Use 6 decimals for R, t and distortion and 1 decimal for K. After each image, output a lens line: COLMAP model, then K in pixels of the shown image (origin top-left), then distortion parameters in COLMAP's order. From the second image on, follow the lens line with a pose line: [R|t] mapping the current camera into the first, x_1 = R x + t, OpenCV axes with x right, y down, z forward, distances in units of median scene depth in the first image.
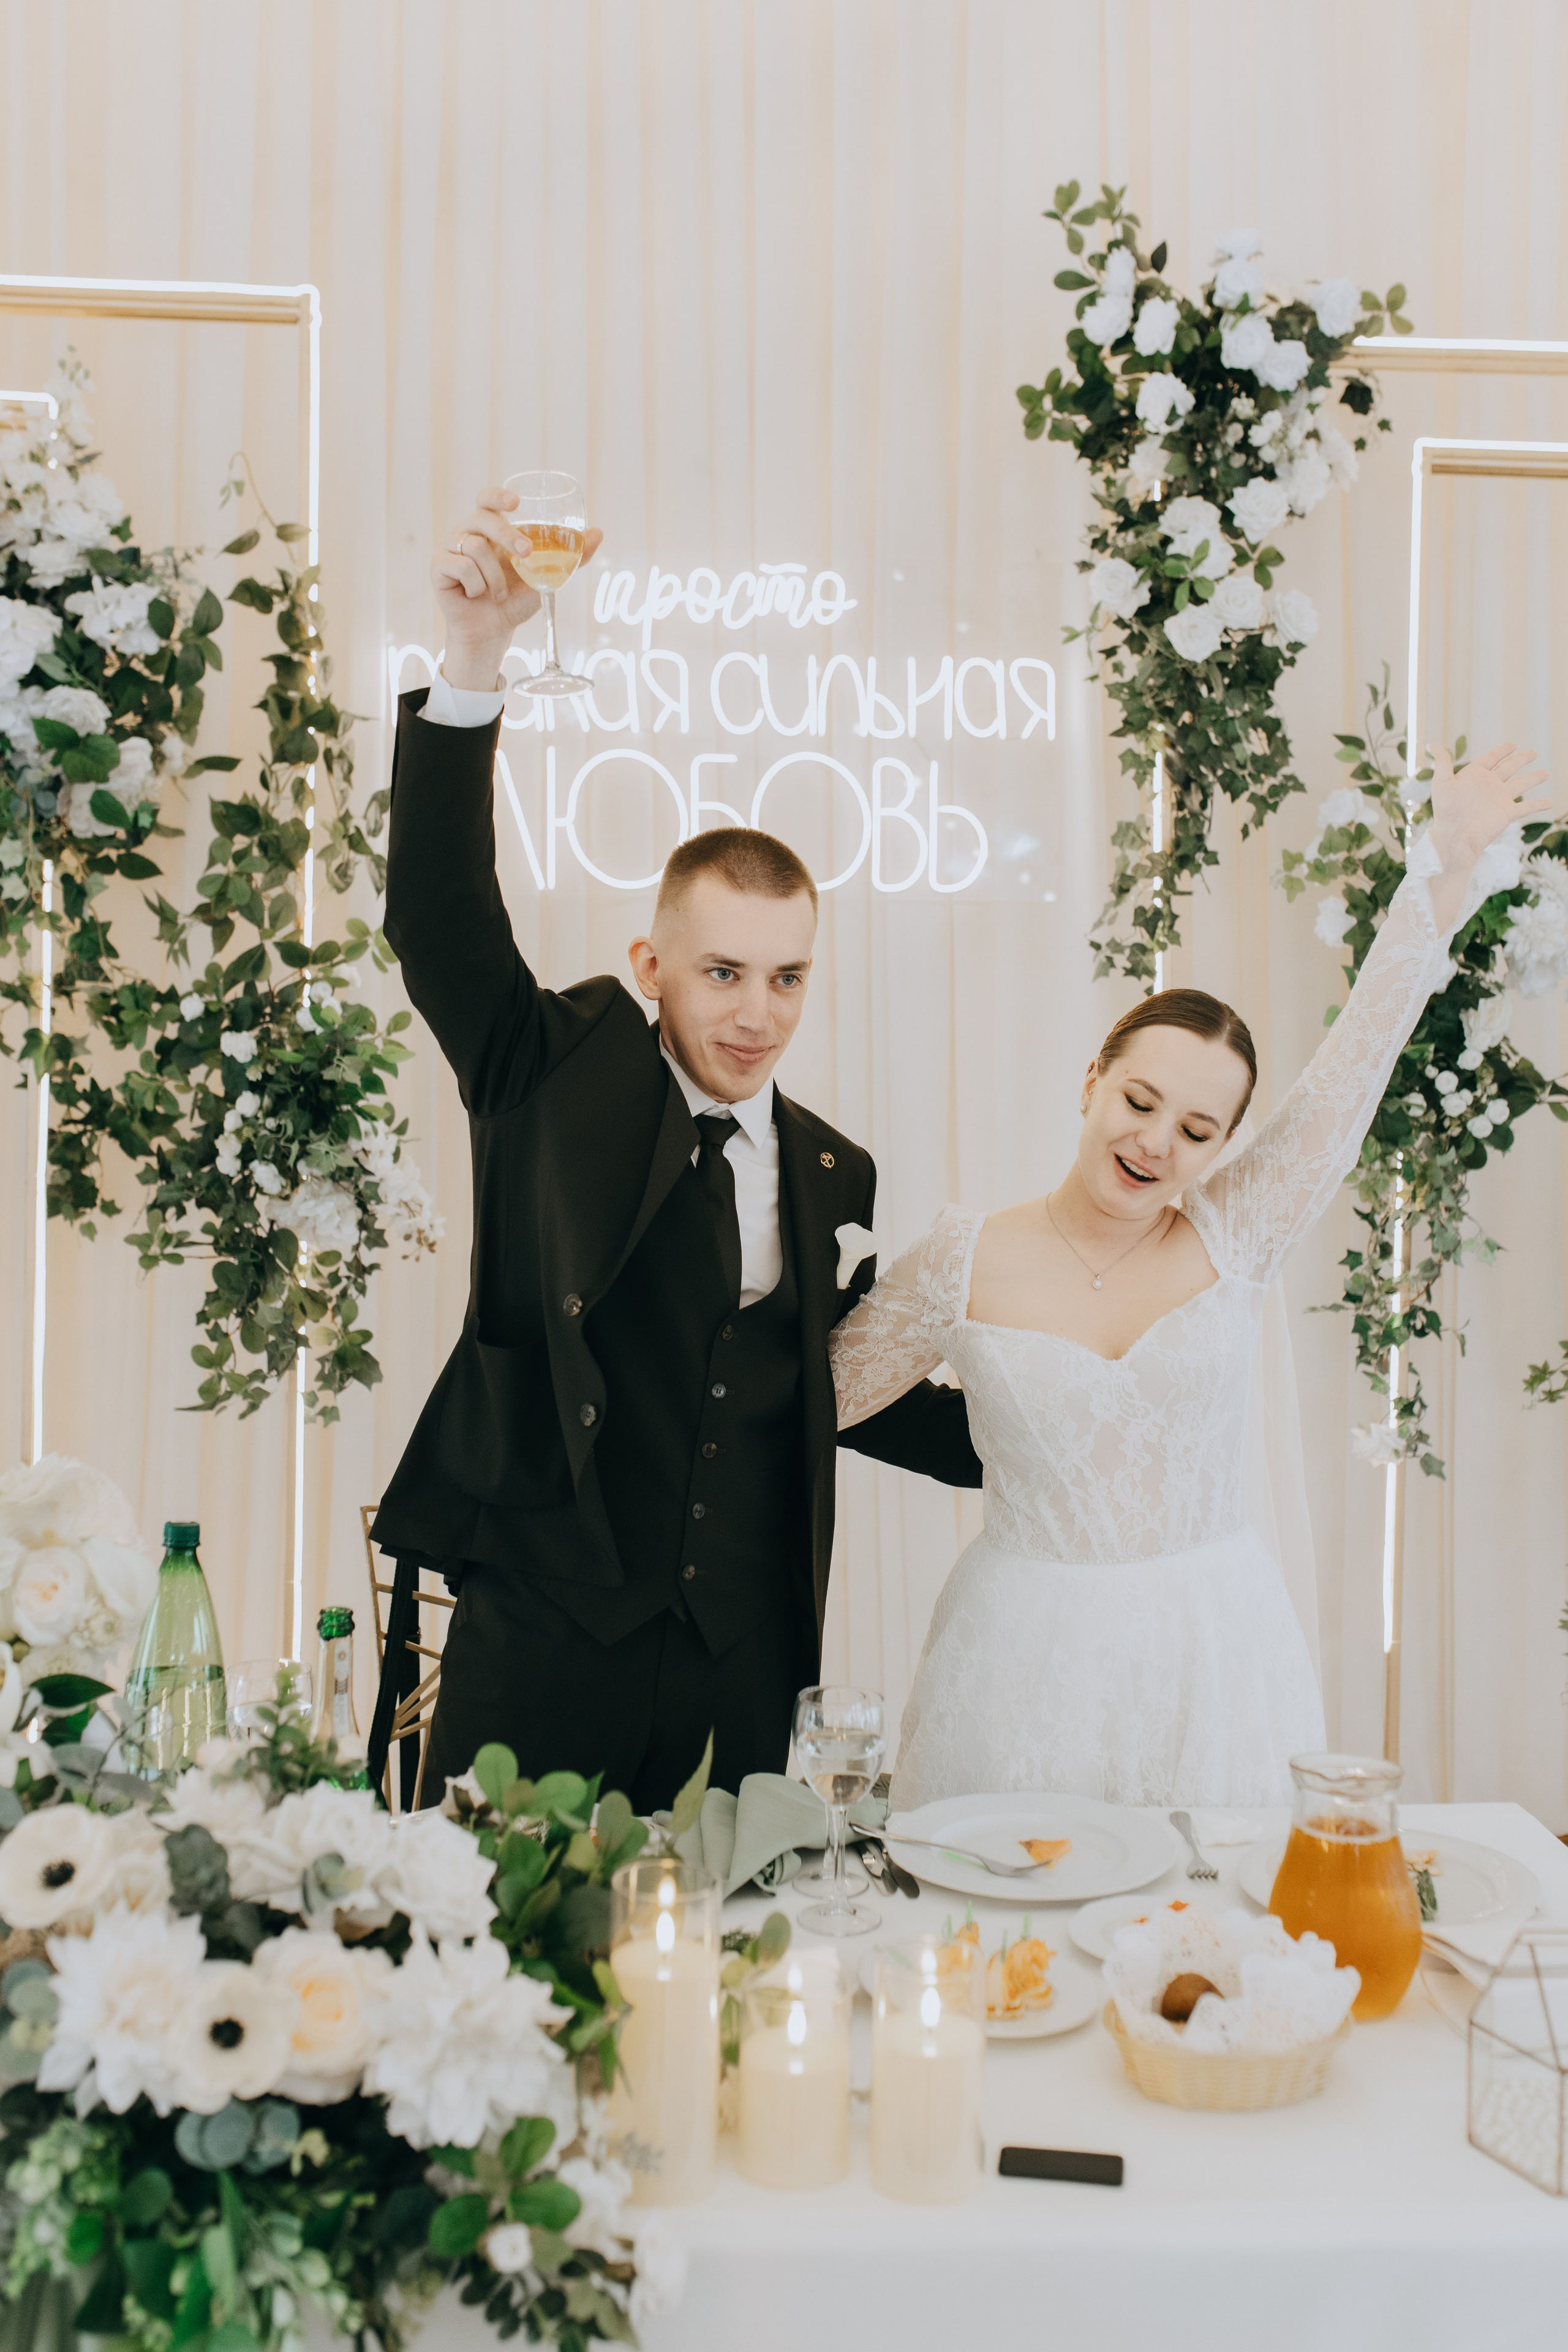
lens RADIAL K [[2241.9, 0, 810.8], [0, 2241.9, 1149.5], [0, 0, 1]] dist [0.002331, -0.007923]
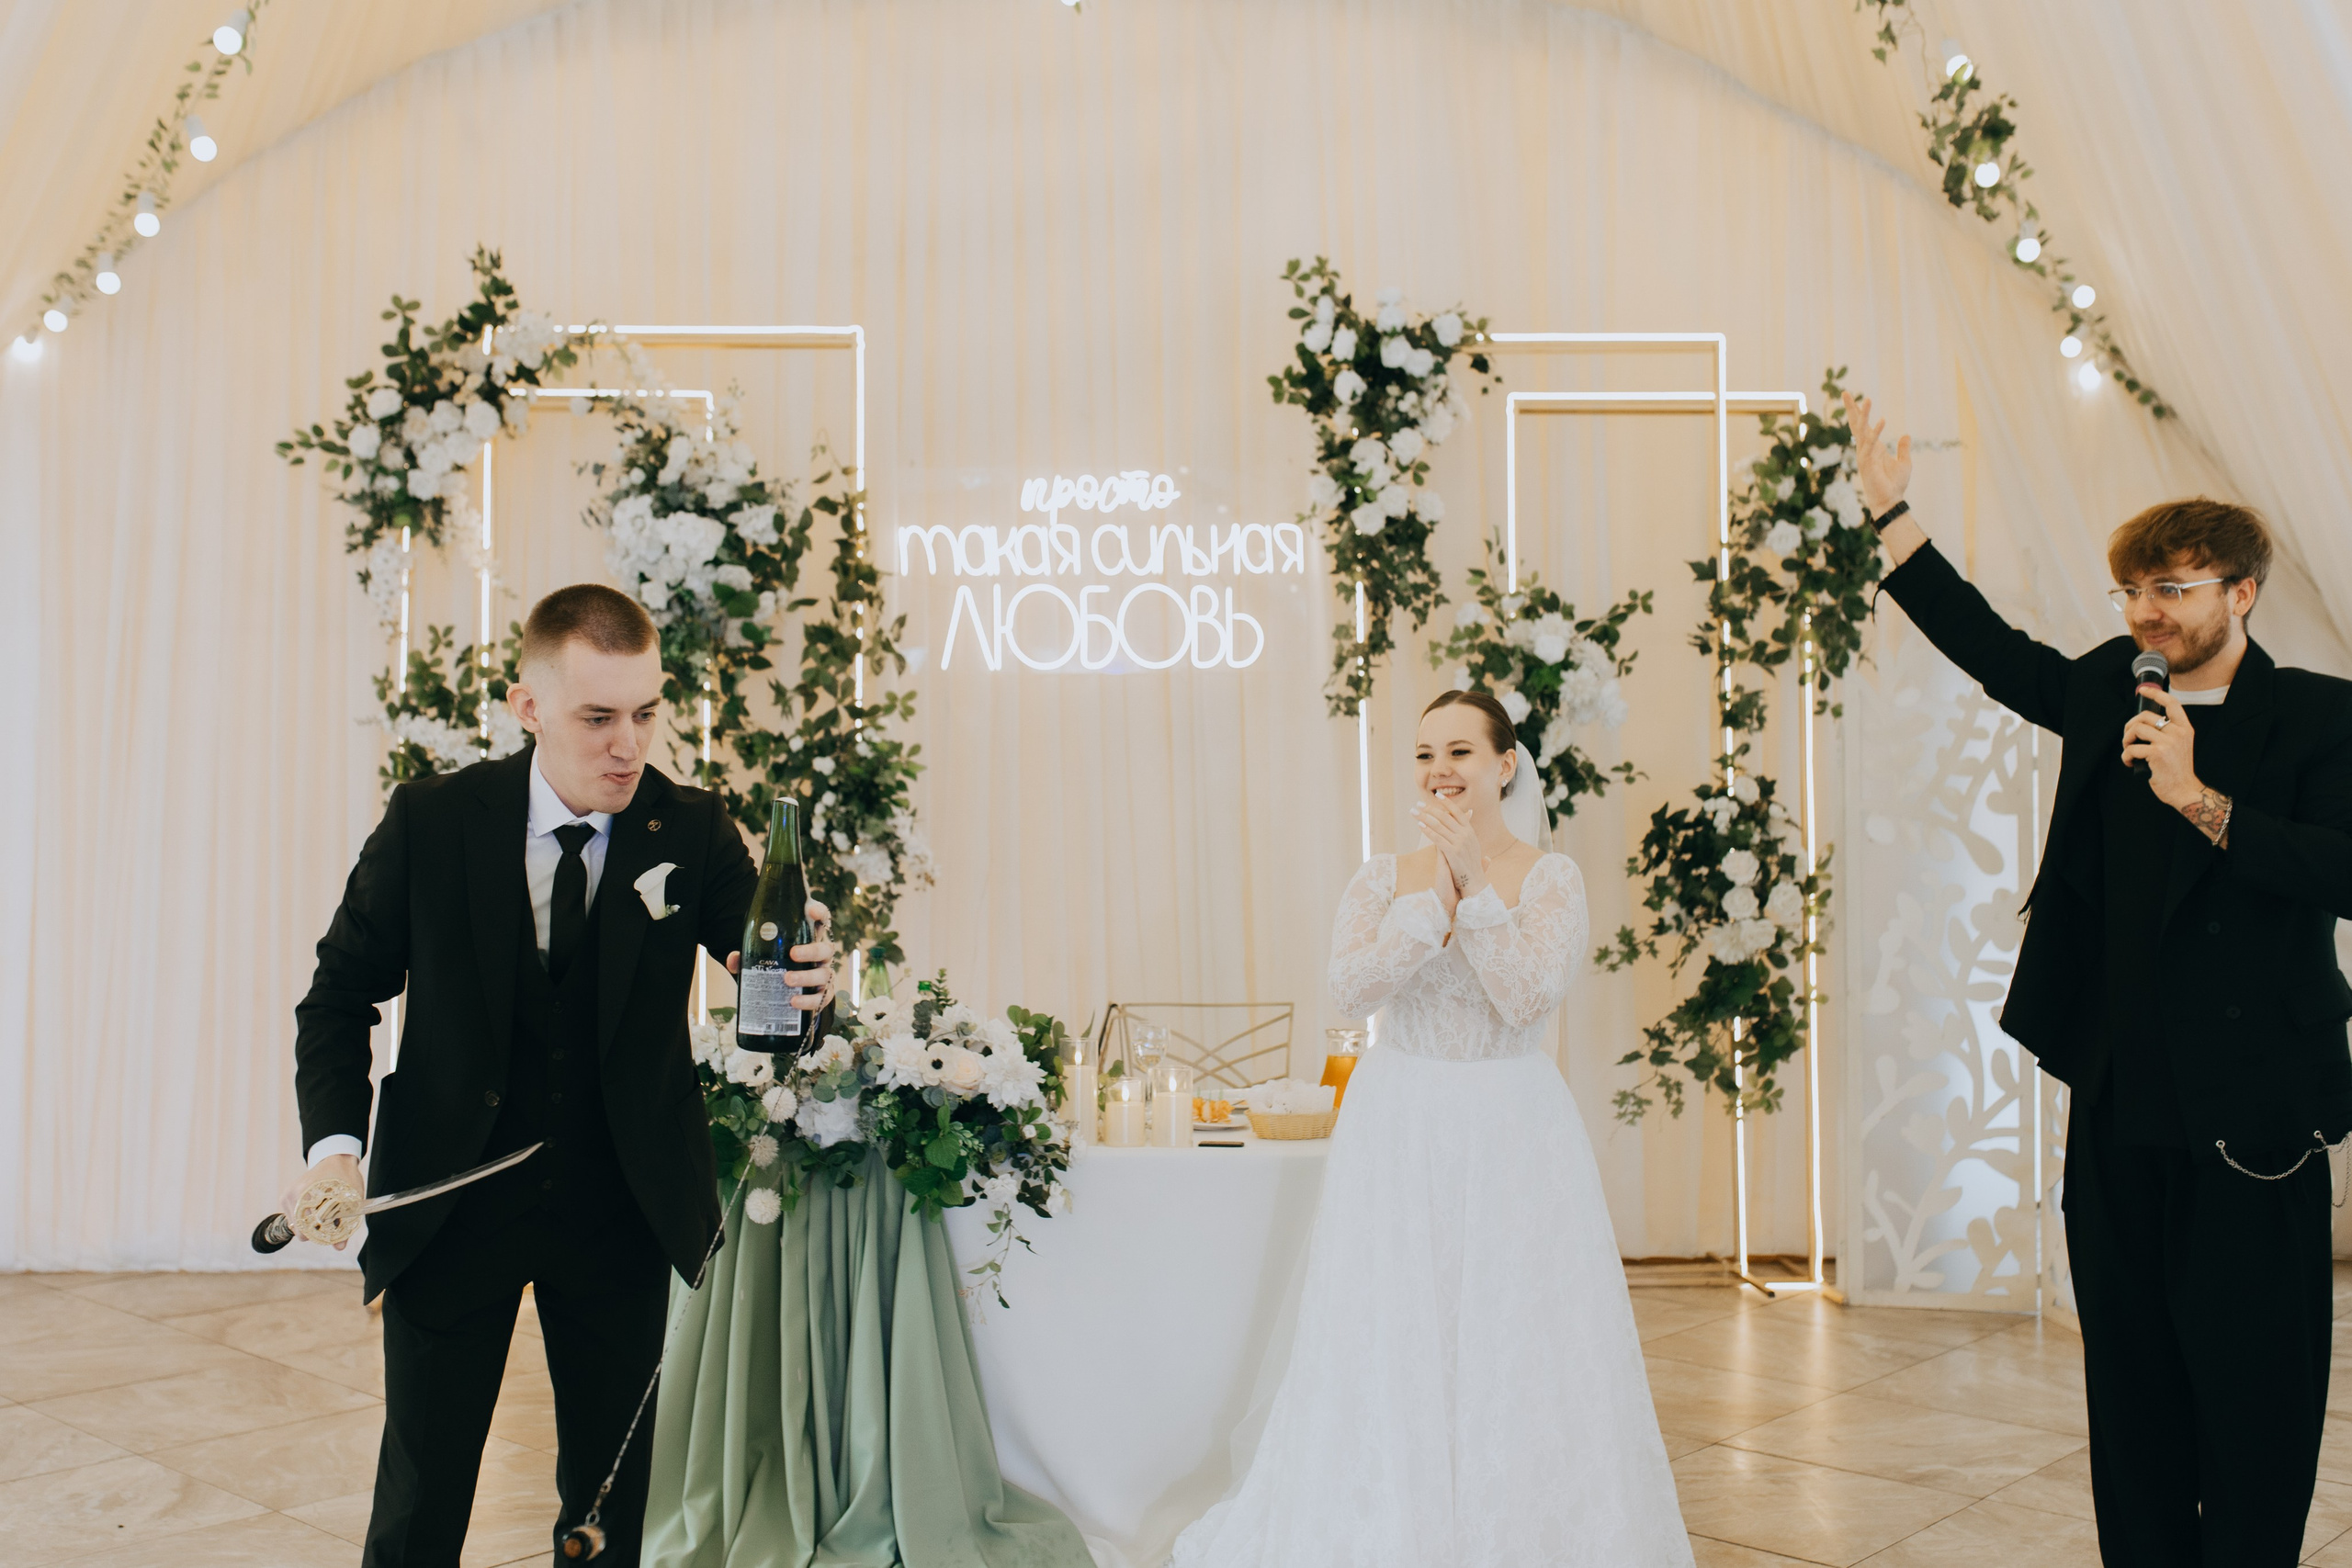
lens RADIAL K [[2409.1, 0, 1109.8], [0, 2409.1, 775.4], [0, 0, 1]] dist [-0.001522, 0.012514]
pose [[0.998924, -0.017318, -0.043014, 0.044905], [0.014964, 0.998403, -0.054466, 0.063970], [0.043889, 0.053764, 0.997589, -0.821232]]
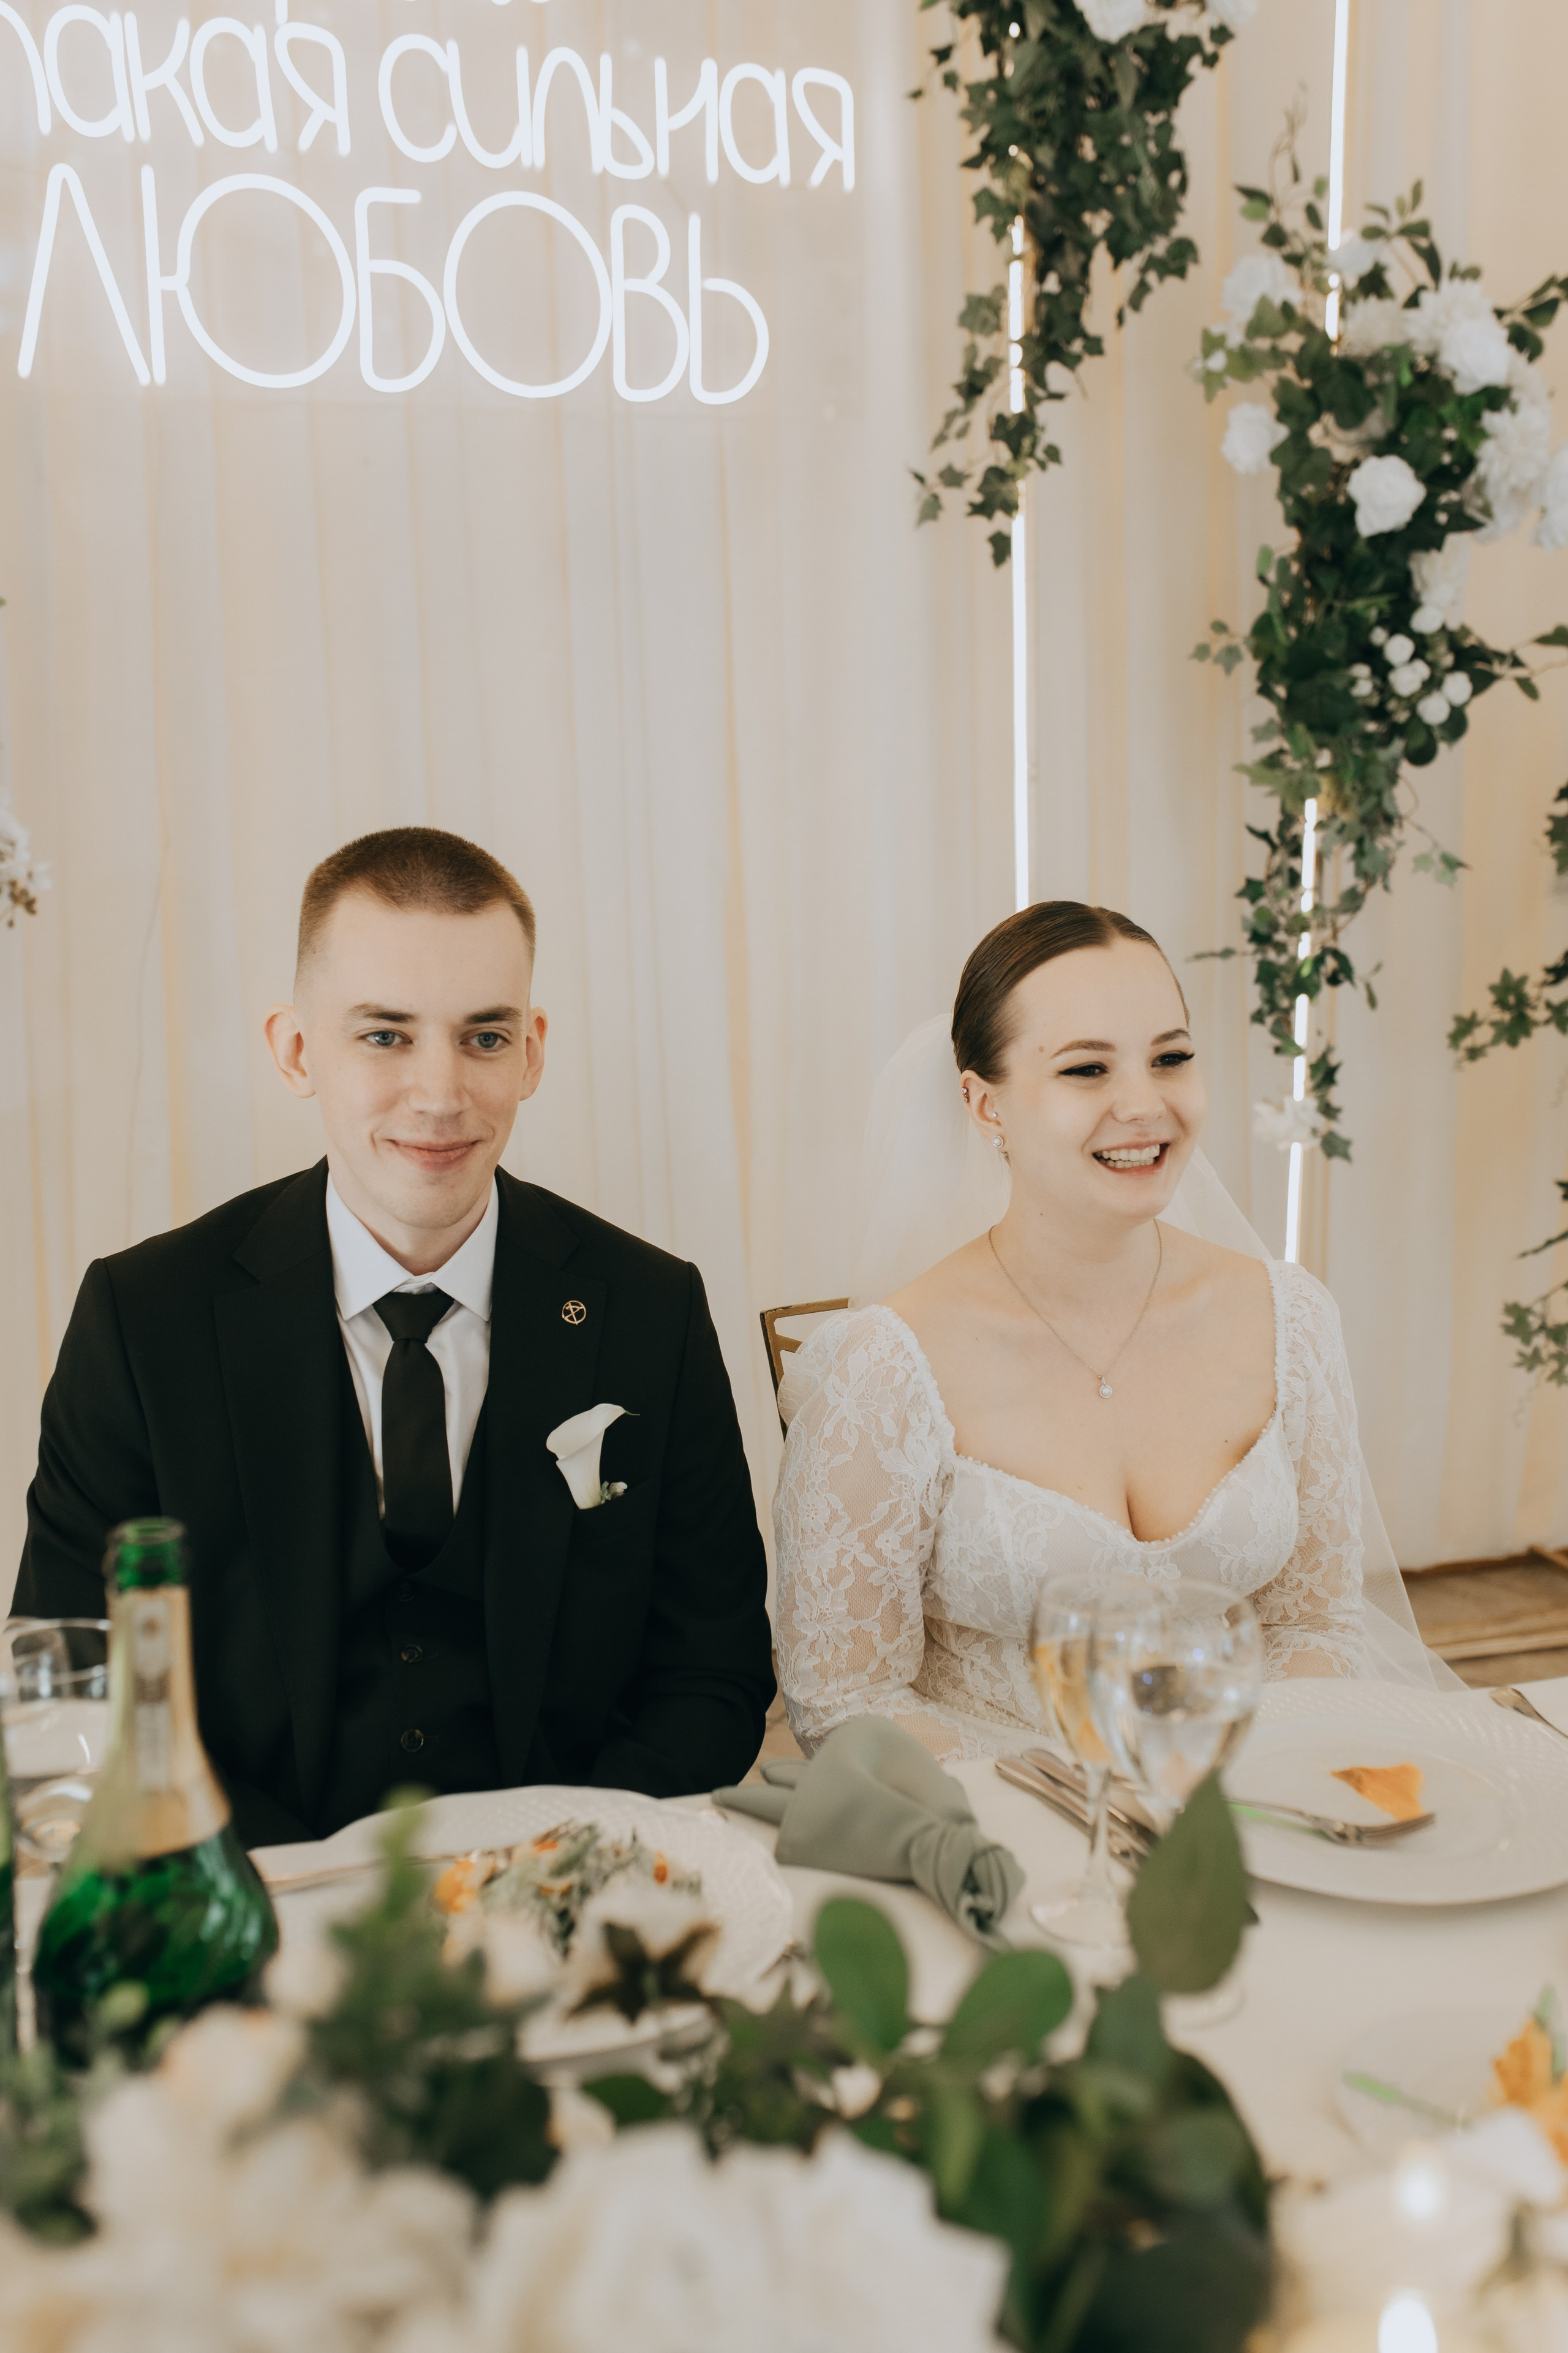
lens RADIAL K [[2276.7, 0, 781.3], [0, 2276.7, 1152.7], [0, 0, 1]] dist [-0.002306, 0.008459]
pose [[0.974918, -0.053590, 0.216018, -0.099712], [0.024512, 0.990528, 0.135107, 0.029848], [-0.221212, -0.126423, 0.966997, 0.269550]]
